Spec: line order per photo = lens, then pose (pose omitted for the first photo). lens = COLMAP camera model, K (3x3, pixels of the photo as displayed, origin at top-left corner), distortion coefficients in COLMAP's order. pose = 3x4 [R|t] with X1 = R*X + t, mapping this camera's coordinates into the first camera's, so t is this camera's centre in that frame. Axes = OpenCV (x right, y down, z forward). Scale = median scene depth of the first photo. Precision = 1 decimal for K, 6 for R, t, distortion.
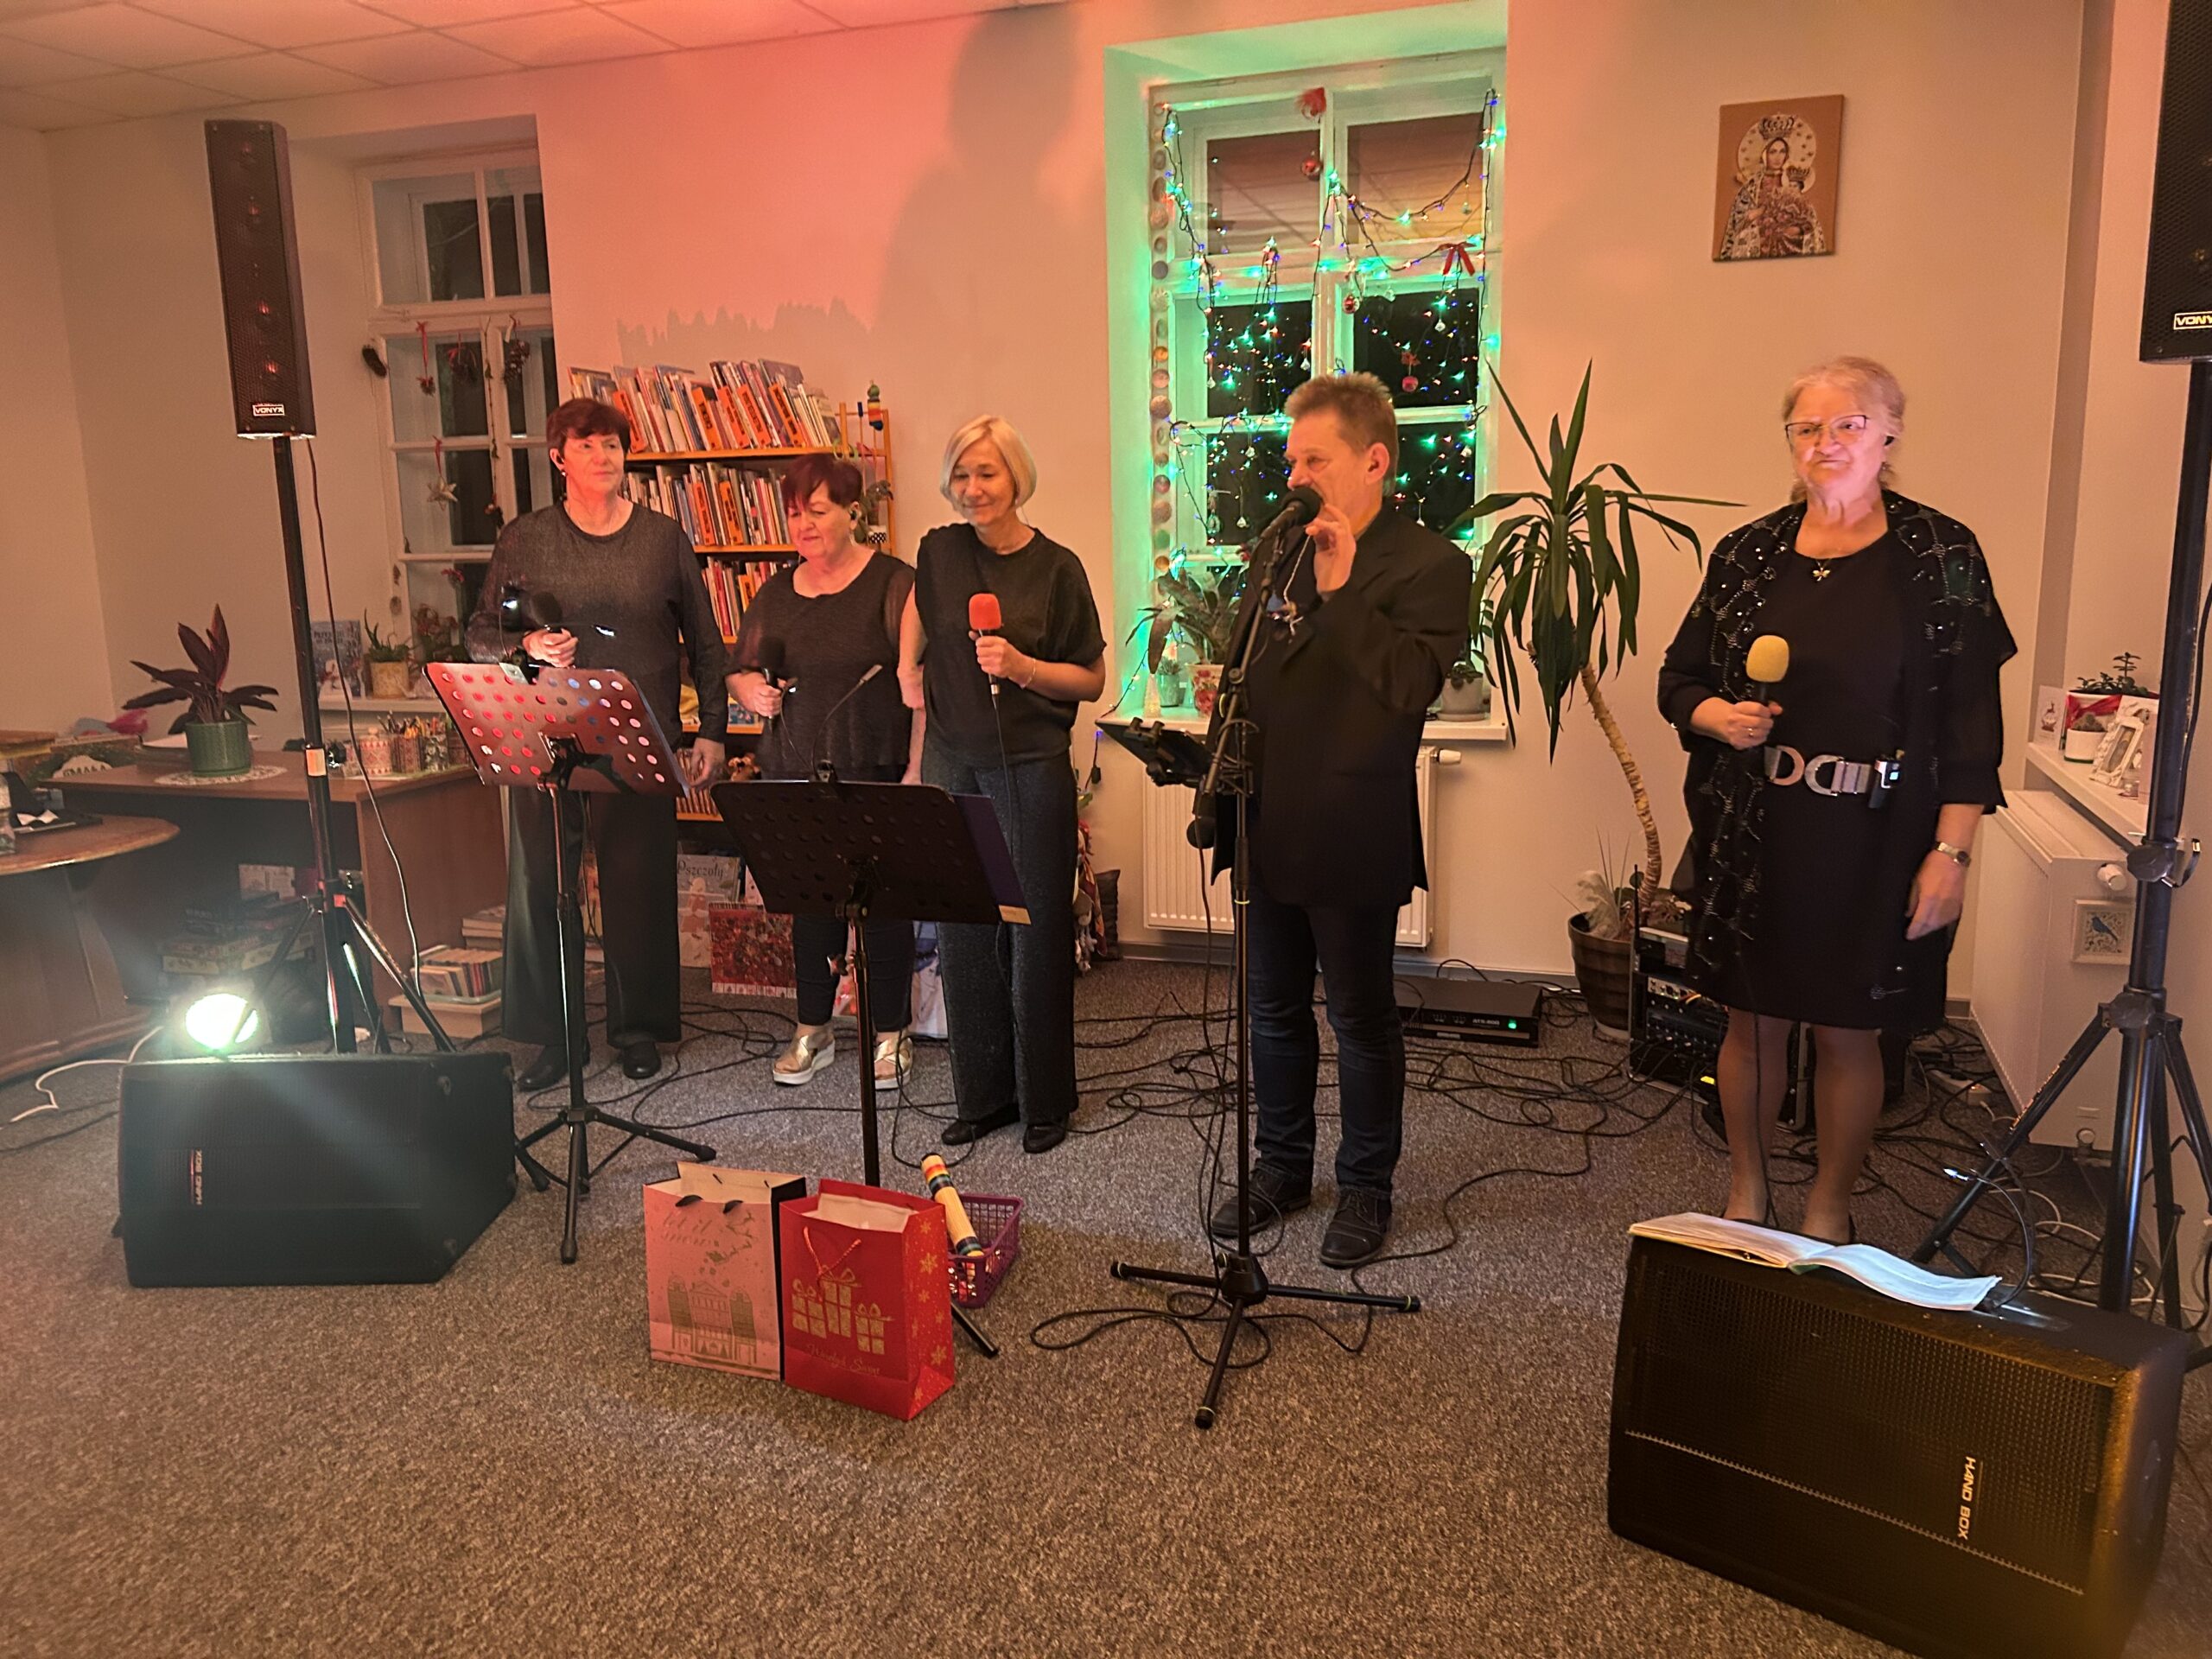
lens RADIAL K [[1674.5, 0, 1070.4], [0, 1674.5, 806.8], [0, 0, 1]] dist [0.063930, -0.073566]
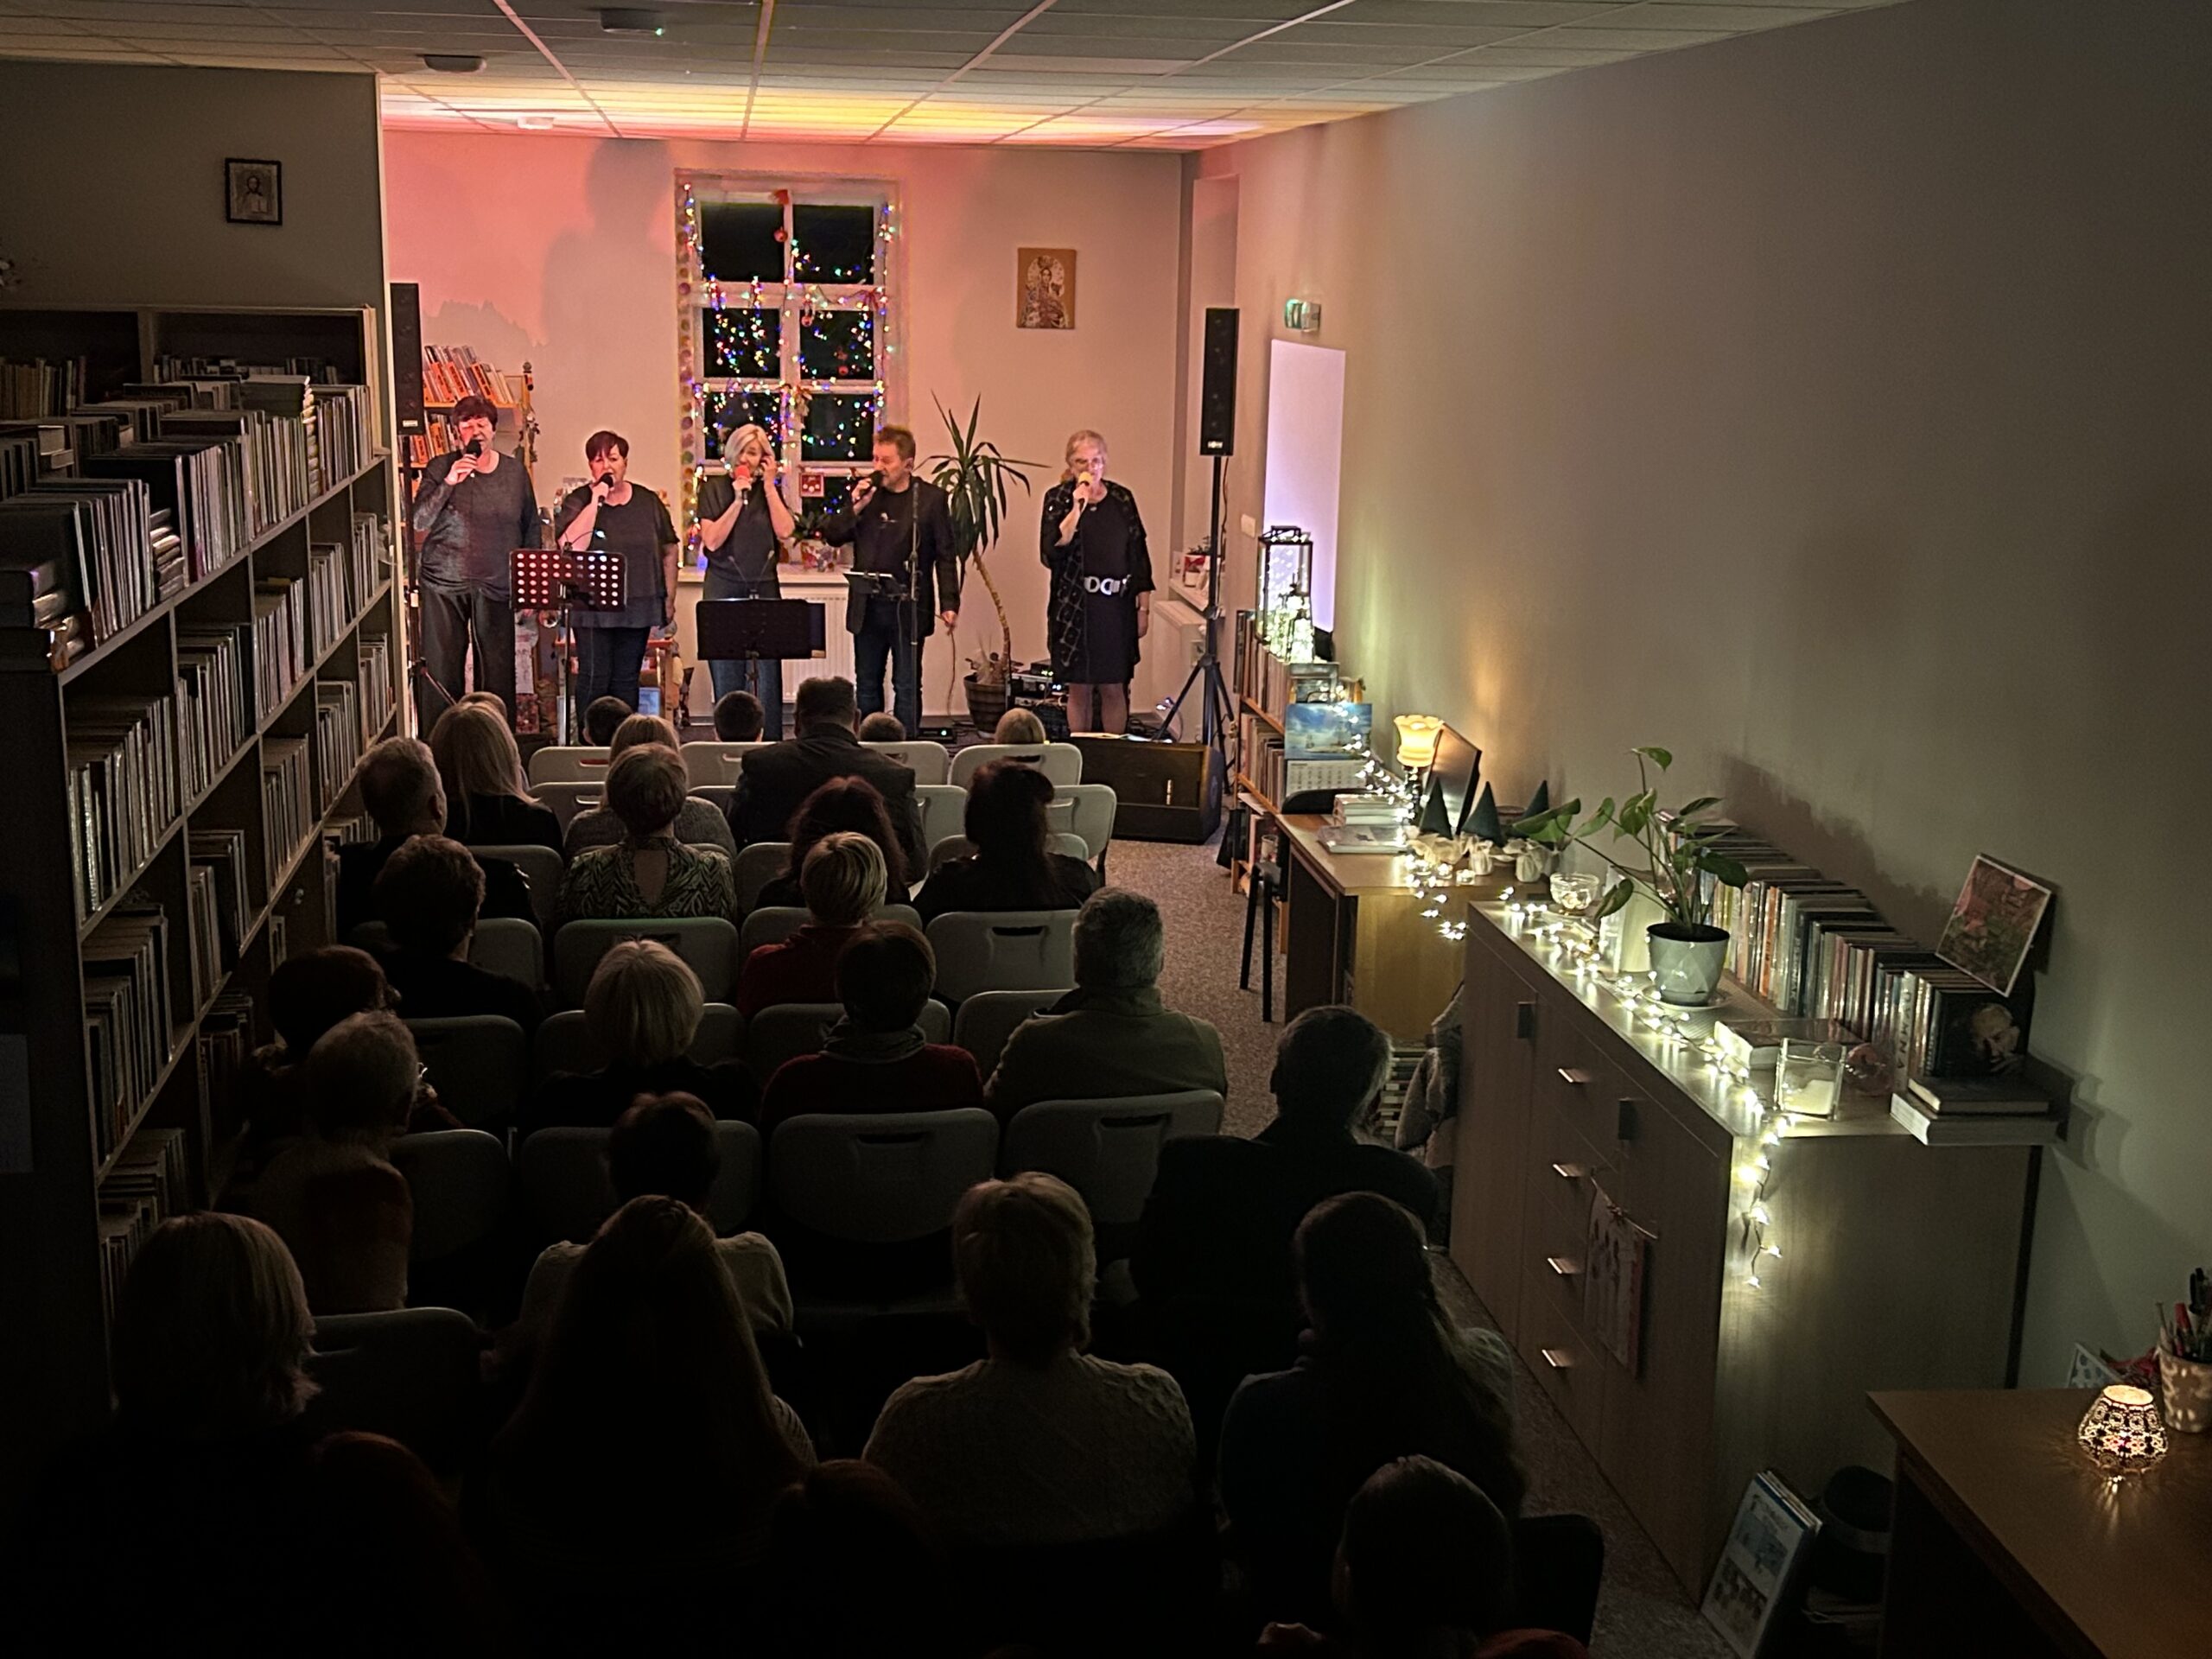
lens RADIAL K [[2567.2, 0, 1080.1], [0, 2567.2, 871.7], [0, 0, 1]] dist [0.058980, 0.000000]
pose [[0.881911, -0.069557, 0.466256, -1.046176], [0.040151, 0.996544, 0.072720, 0.088367], [-0.469702, -0.045412, 0.881656, -1.776518]]
